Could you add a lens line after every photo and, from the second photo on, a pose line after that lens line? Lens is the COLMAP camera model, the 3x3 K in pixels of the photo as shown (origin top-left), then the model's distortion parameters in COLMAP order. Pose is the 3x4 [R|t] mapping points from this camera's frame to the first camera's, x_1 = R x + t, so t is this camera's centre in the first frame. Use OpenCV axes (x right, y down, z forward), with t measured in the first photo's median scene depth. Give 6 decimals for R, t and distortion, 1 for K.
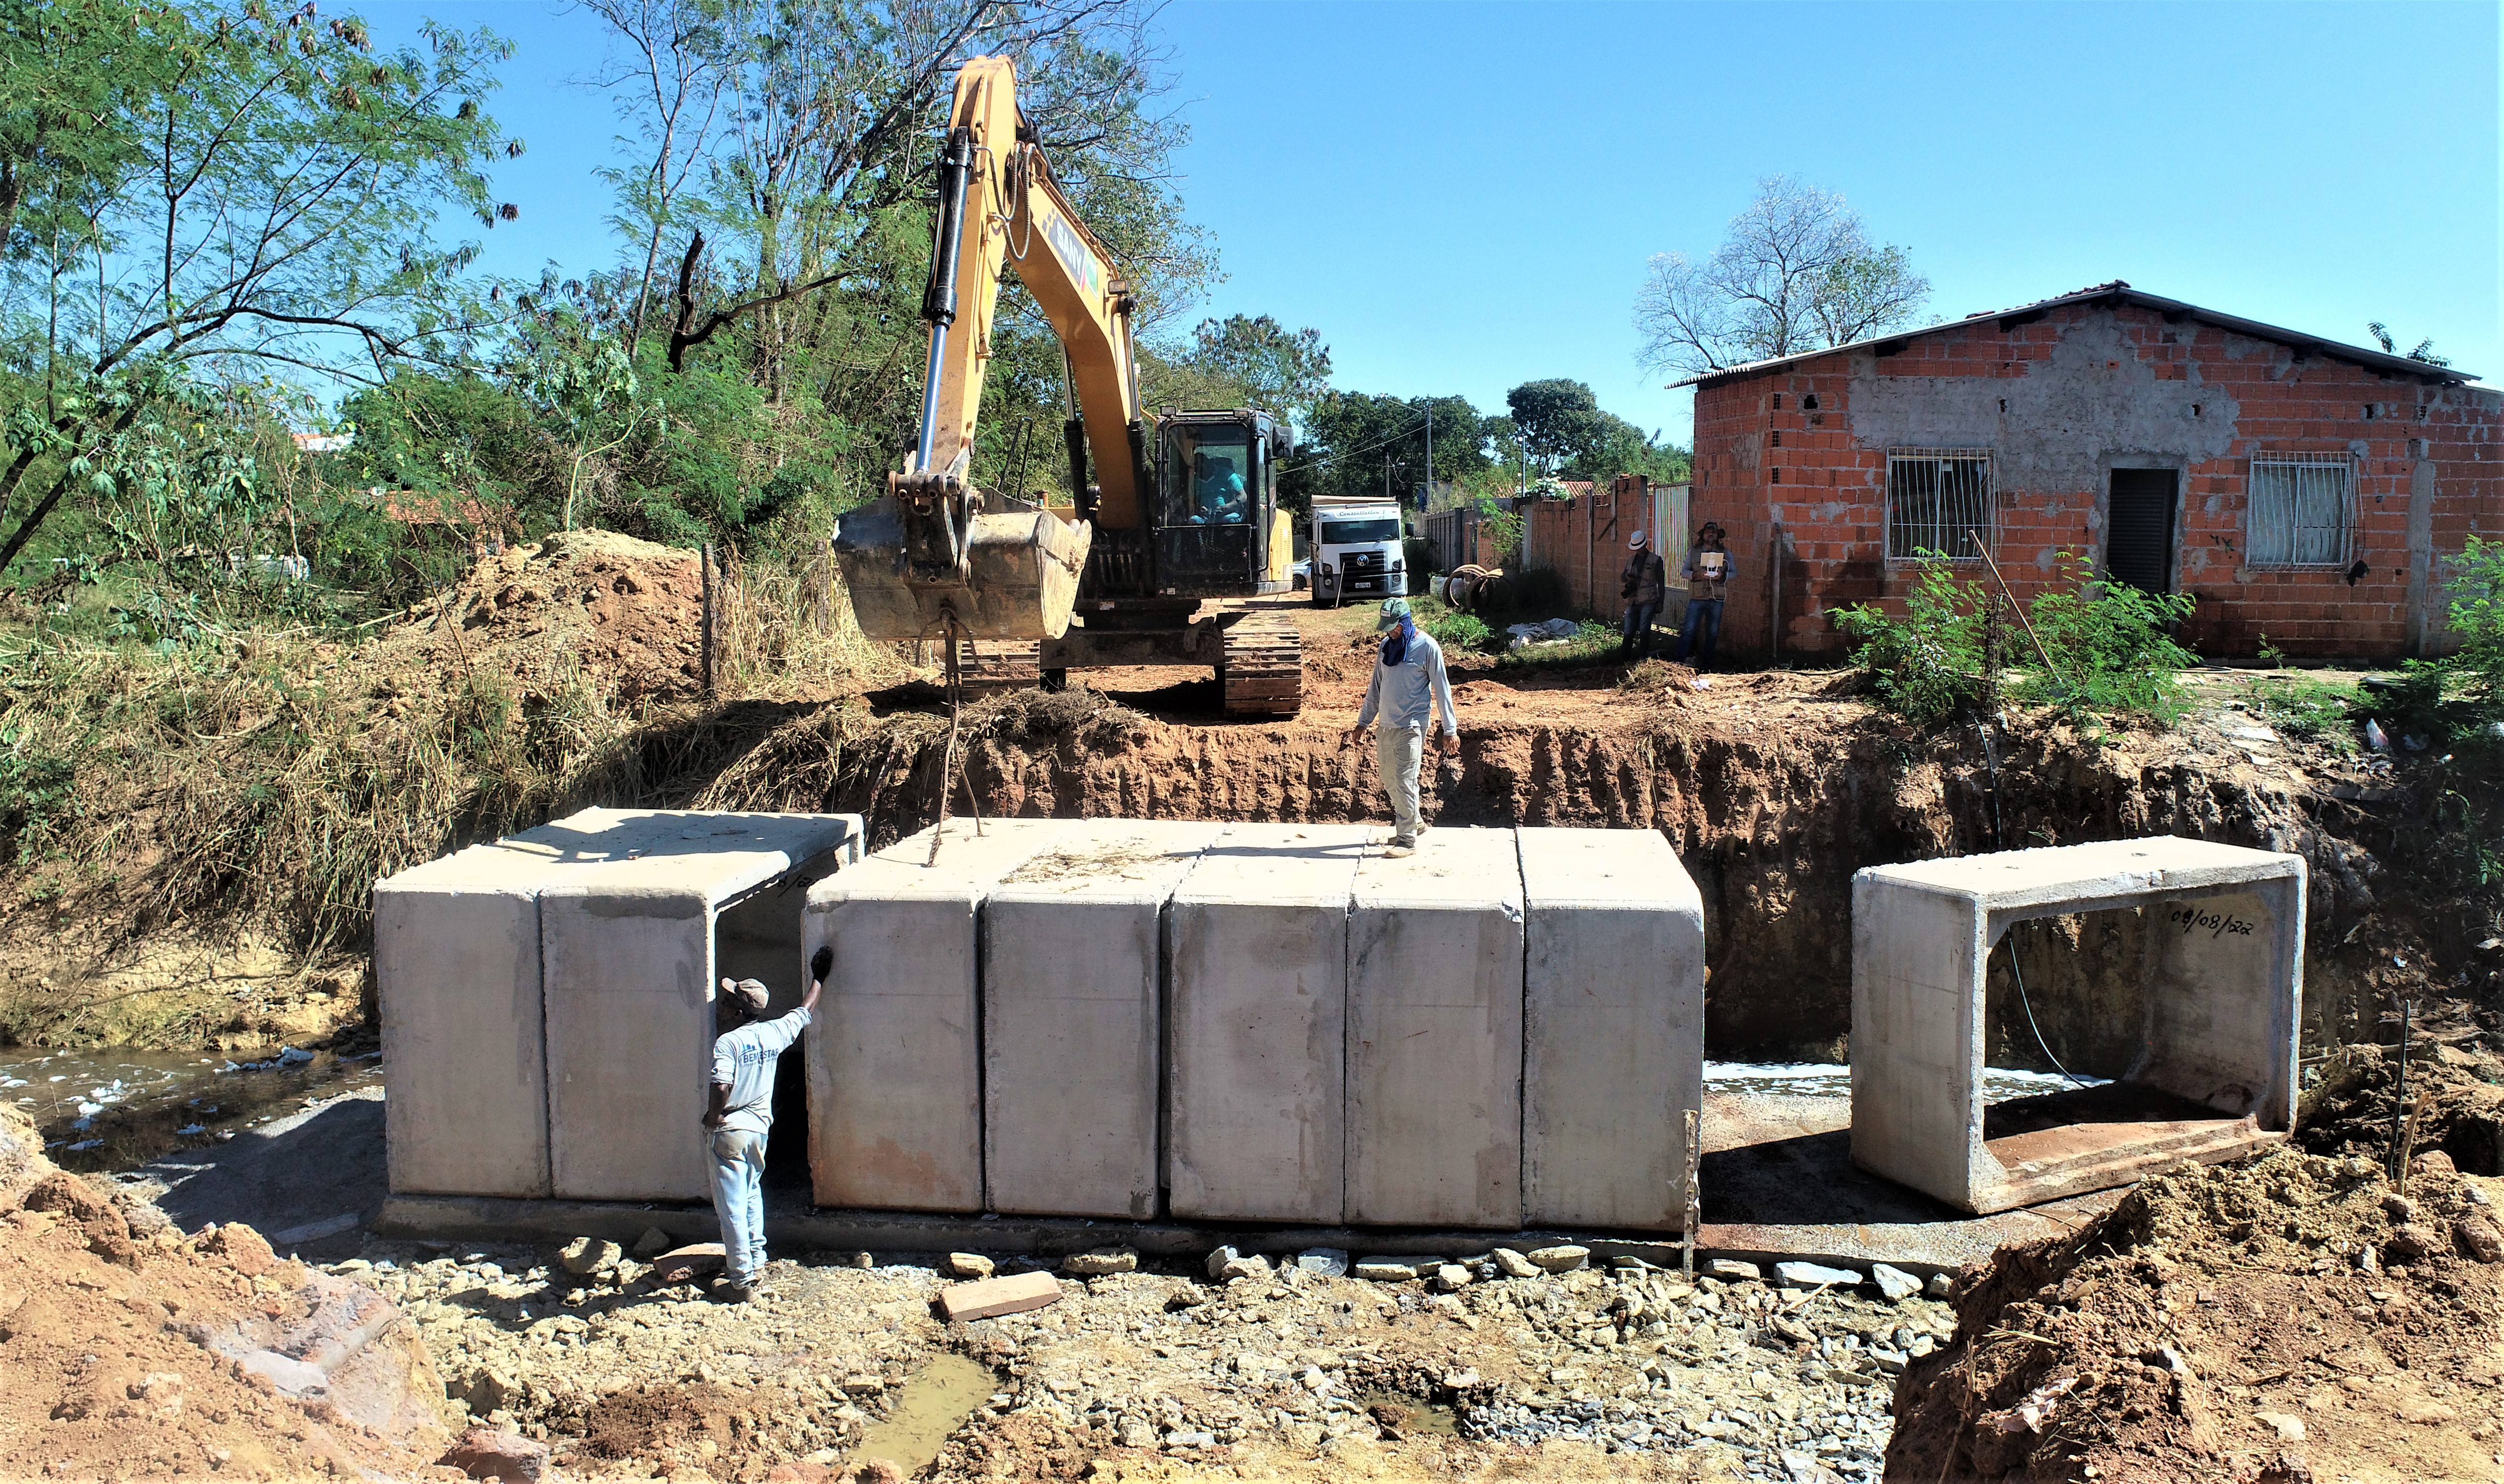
lens RADIAL K [[1847.9, 0, 1325.9], [0, 1847.9, 741.2], [0, 0, 1]] dist [-0.013213, 0.001492]
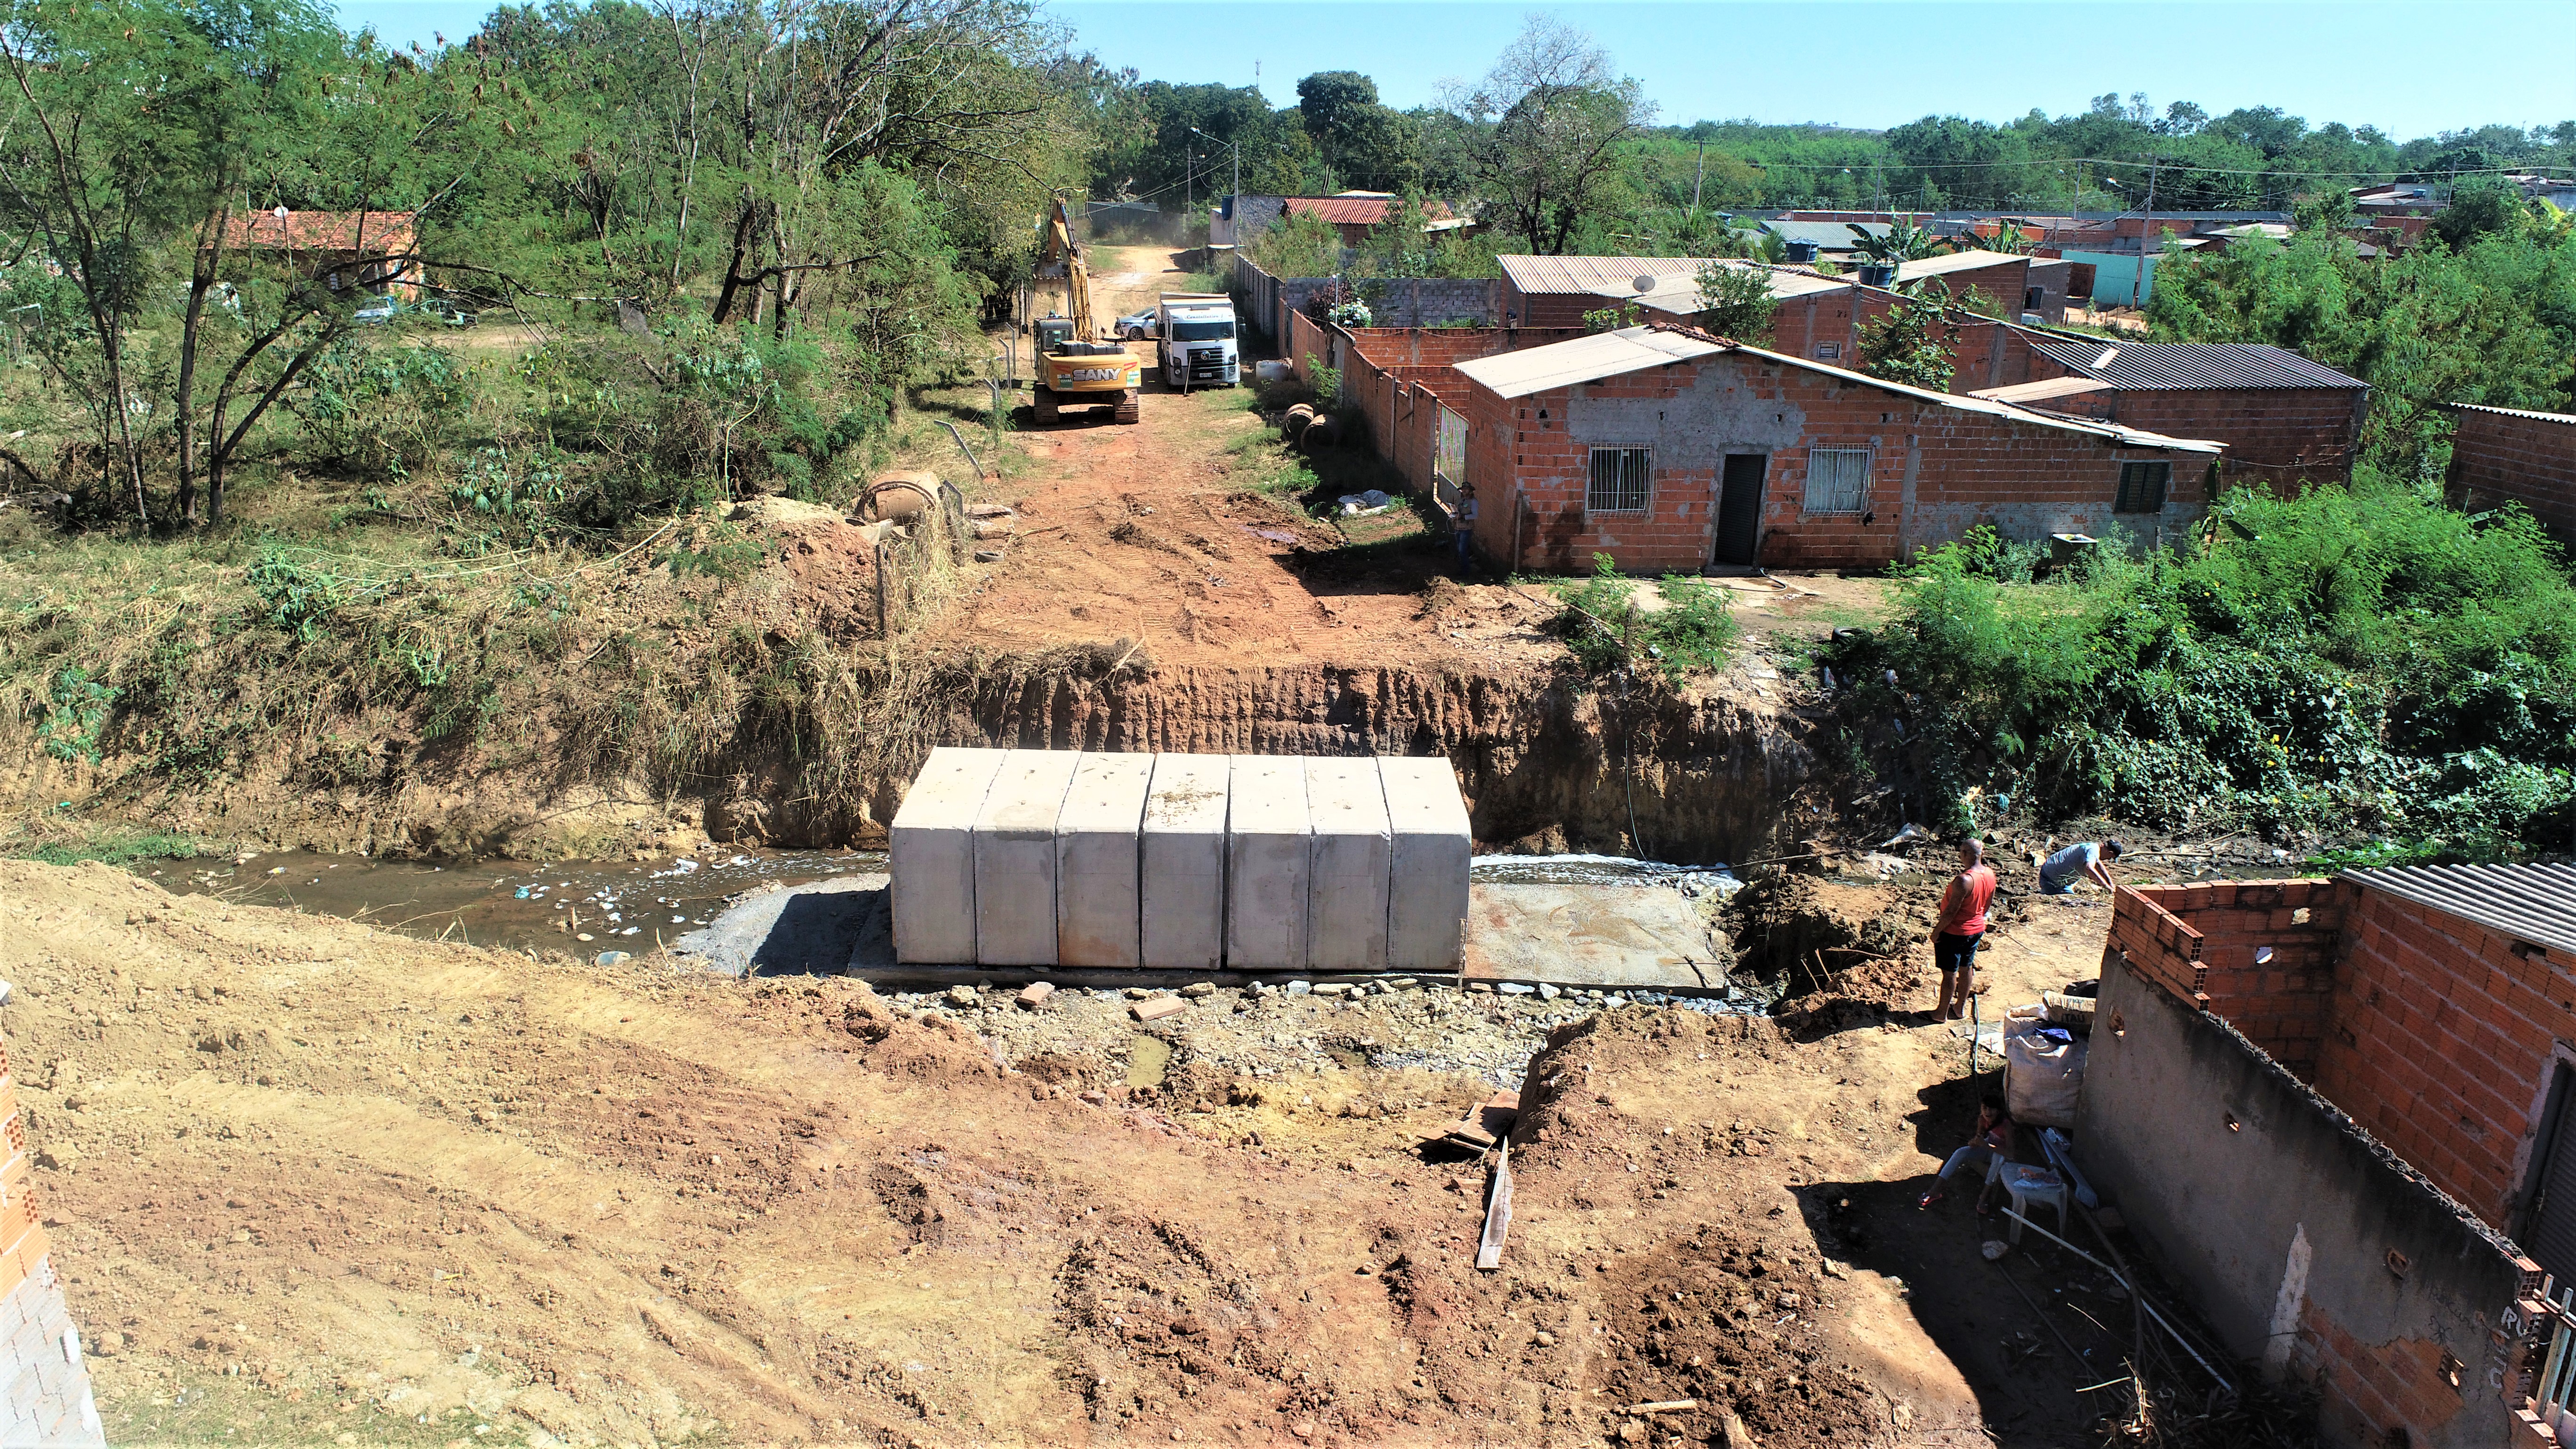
lens RADIAL K [[1715.5, 0, 1288.0], [0, 1715.5, 724.5], [0, 0, 1]] dist [-0.005089, -0.000172]
pose [[0.994794, -0.012197, 0.101173, -0.140662], [-0.009078, 0.978257, 0.207196, -0.292701], [-0.101501, -0.207036, 0.973054, -0.606893]]
